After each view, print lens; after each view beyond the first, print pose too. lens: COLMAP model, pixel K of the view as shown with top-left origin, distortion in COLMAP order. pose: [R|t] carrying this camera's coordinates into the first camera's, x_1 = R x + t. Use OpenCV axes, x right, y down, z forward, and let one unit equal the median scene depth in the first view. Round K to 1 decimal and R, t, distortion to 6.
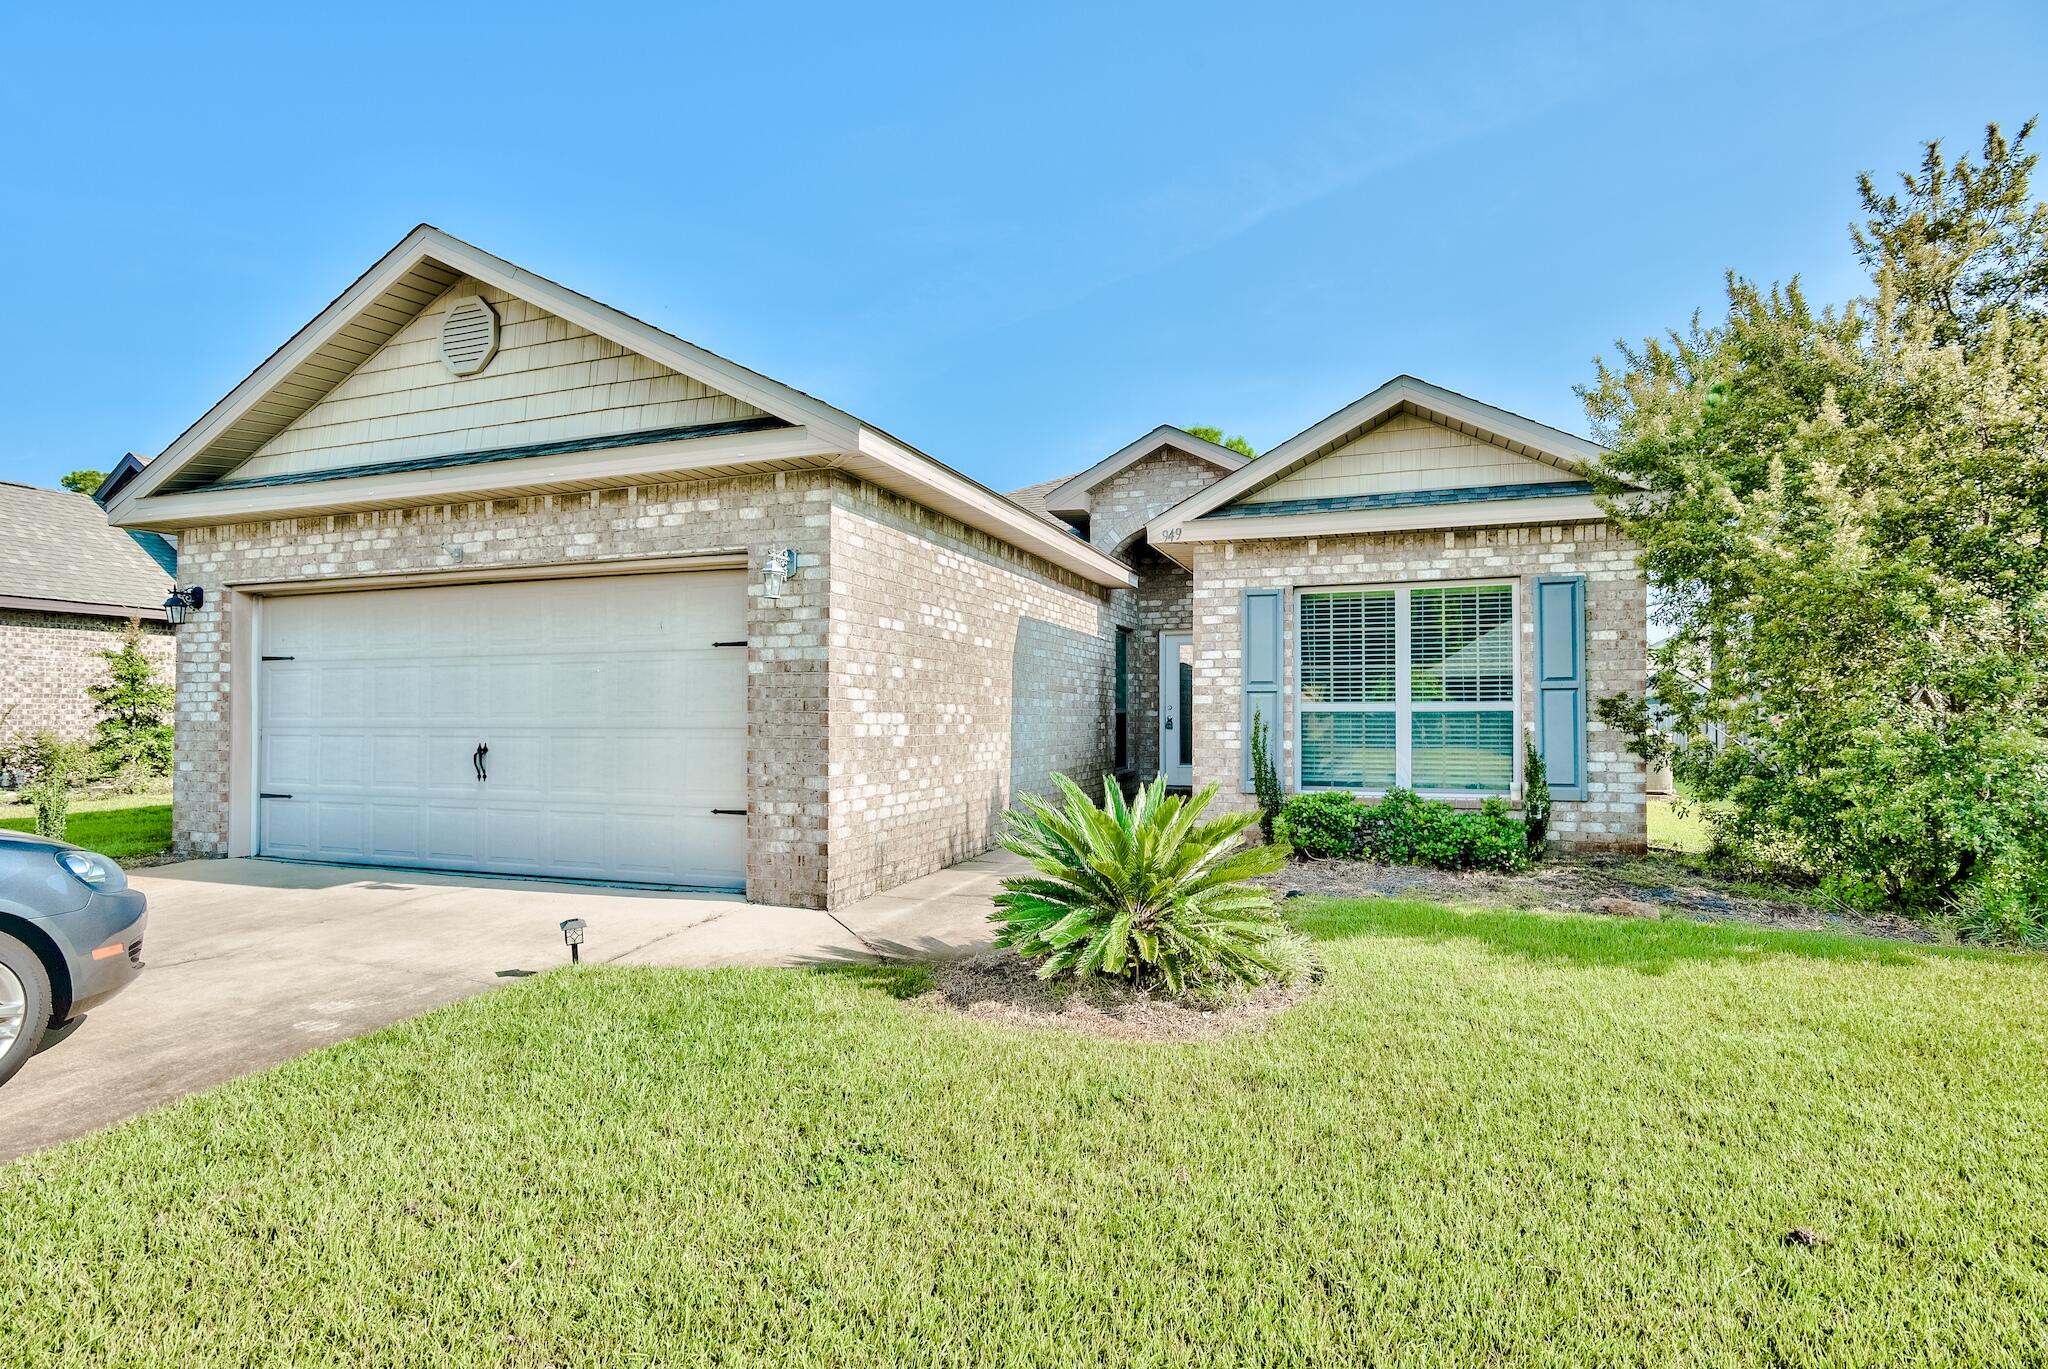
lens RADIAL K [[1011.4, 0, 1035.2], [0, 1011.4, 693.2], [0, 0, 1]] dist [-0.007741, 0.001005]
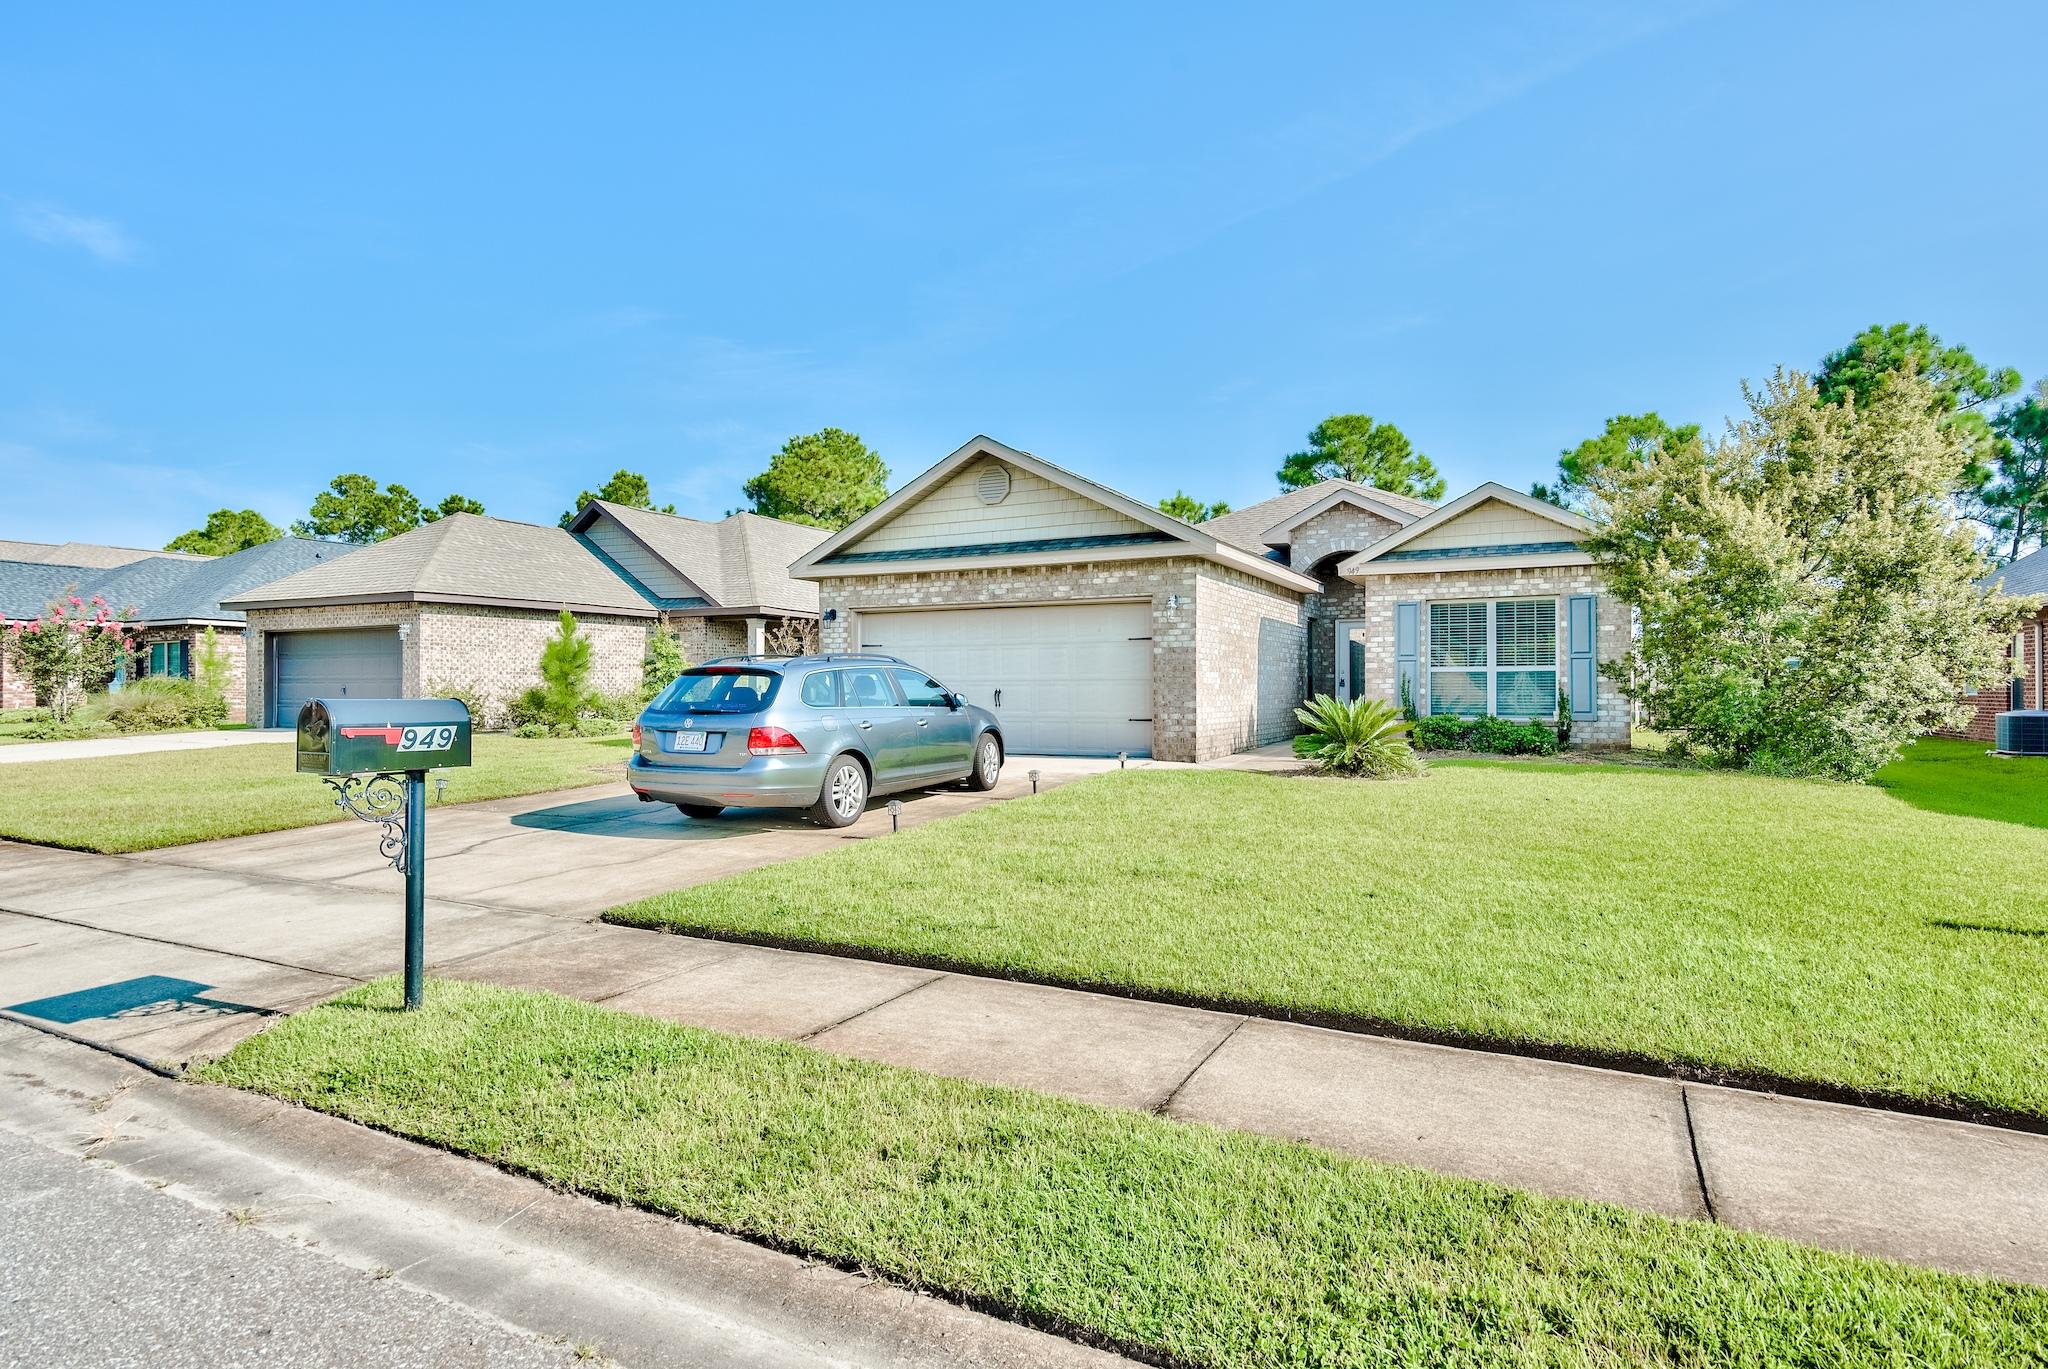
lens RADIAL K [[1040.9, 0, 1006.1], [0, 1040.9, 677.7], [0, 0, 1]] dist [-0.012304, -0.001203]
pose [[0.988300, -0.003021, -0.152495, -0.207675], [0.004995, 0.999909, 0.012565, 0.002160], [0.152443, -0.013180, 0.988224, -0.978234]]
